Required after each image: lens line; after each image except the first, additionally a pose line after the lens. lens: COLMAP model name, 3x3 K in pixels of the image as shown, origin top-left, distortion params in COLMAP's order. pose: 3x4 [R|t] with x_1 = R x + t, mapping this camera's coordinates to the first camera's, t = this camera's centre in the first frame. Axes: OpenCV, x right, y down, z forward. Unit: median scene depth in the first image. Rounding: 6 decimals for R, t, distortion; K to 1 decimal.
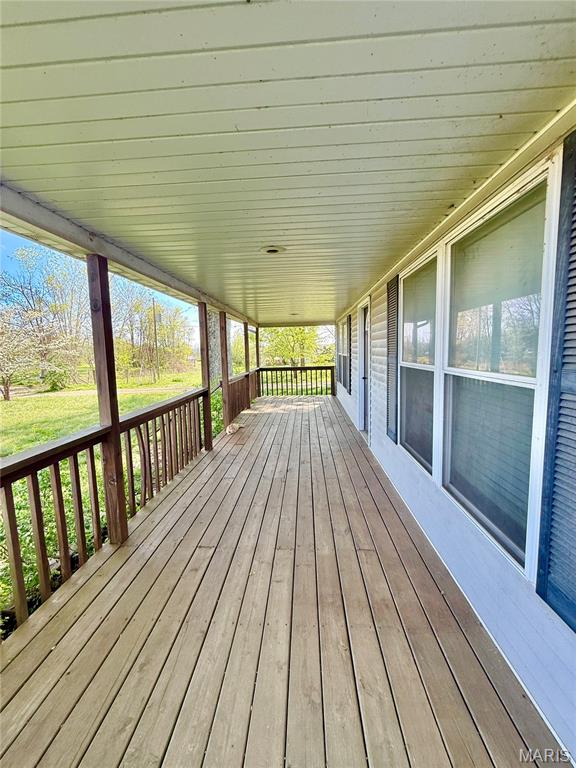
lens RADIAL K [[307.0, 0, 286.7], [0, 307.0, 381.9], [0, 0, 1]] dist [0.003056, 0.000114]
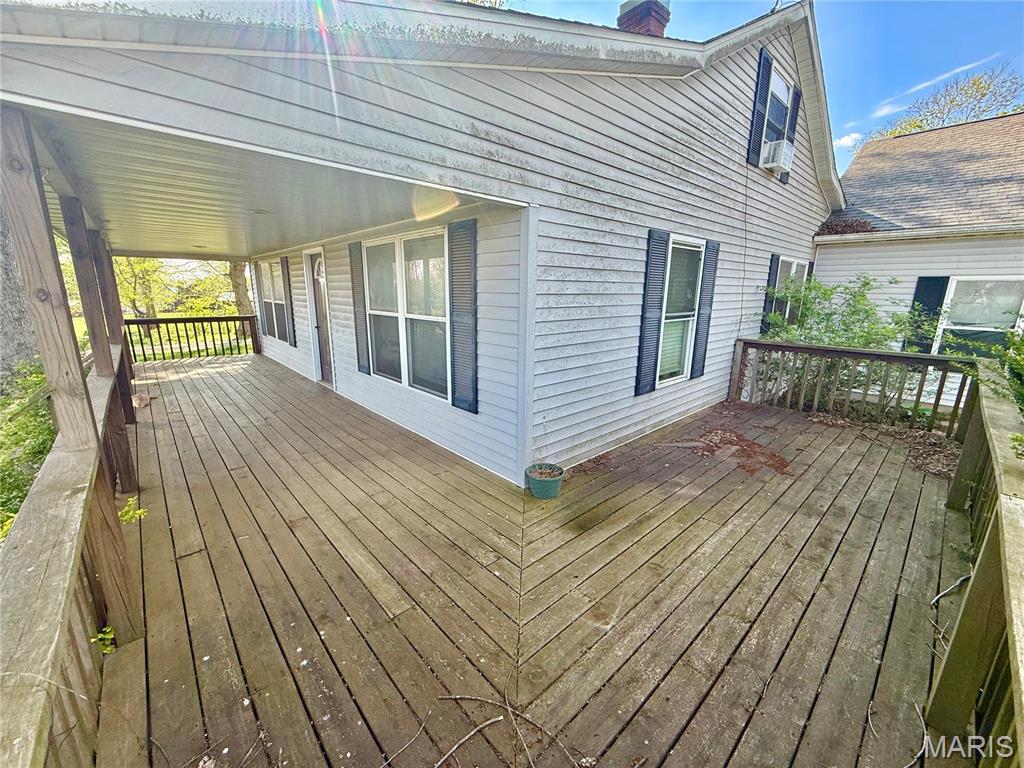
lens RADIAL K [[409.3, 0, 509.3], [0, 409.3, 384.9], [0, 0, 1]] dist [0.003056, 0.000114]
pose [[0.701006, -0.125818, 0.701969, -0.461268], [0.044685, 0.990129, 0.132843, 0.041754], [-0.711754, -0.061756, 0.699709, -0.647778]]
